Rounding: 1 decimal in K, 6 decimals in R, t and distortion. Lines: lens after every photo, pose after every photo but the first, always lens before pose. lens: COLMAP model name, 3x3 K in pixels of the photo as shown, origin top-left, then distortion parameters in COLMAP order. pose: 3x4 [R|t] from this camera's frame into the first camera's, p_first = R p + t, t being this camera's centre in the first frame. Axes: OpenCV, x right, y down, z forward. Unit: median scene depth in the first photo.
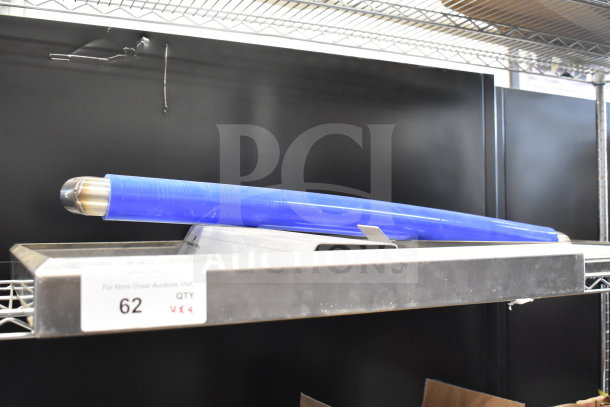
lens RADIAL K [[630.6, 0, 305.0], [0, 630.6, 203.5], [0, 0, 1]] dist [-0.004236, -0.006554]
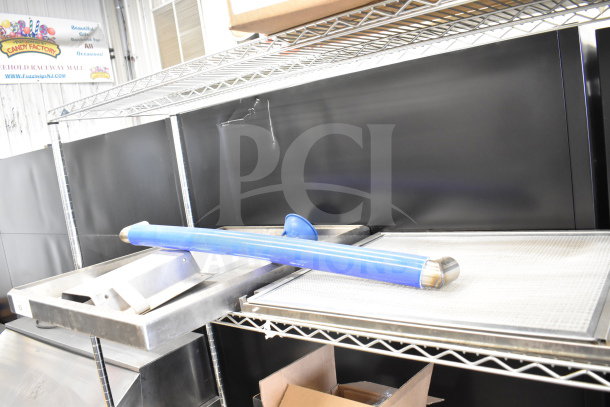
lens RADIAL K [[502.2, 0, 305.0], [0, 502.2, 203.5], [0, 0, 1]] dist [-0.099197, -0.003951]
pose [[0.422837, 0.067003, -0.903725, 0.988519], [0.164921, 0.974919, 0.149446, -0.184897], [0.891072, -0.212235, 0.401182, 0.582087]]
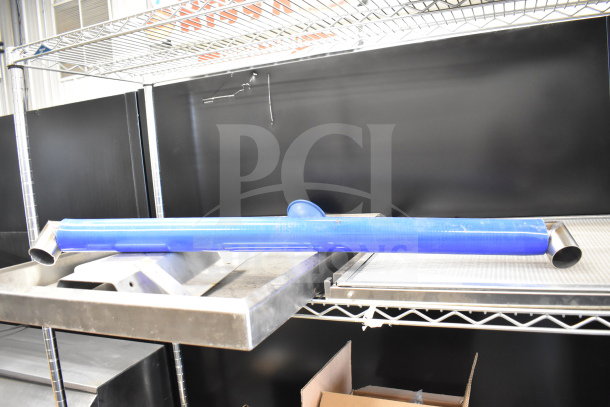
lens RADIAL K [[473.9, 0, 305.0], [0, 473.9, 203.5], [0, 0, 1]] dist [-0.094766, 0.005054]
pose [[0.651274, 0.041144, -0.757727, 0.660265], [0.095565, 0.986132, 0.135685, -0.114364], [0.752801, -0.160780, 0.638310, 0.389240]]
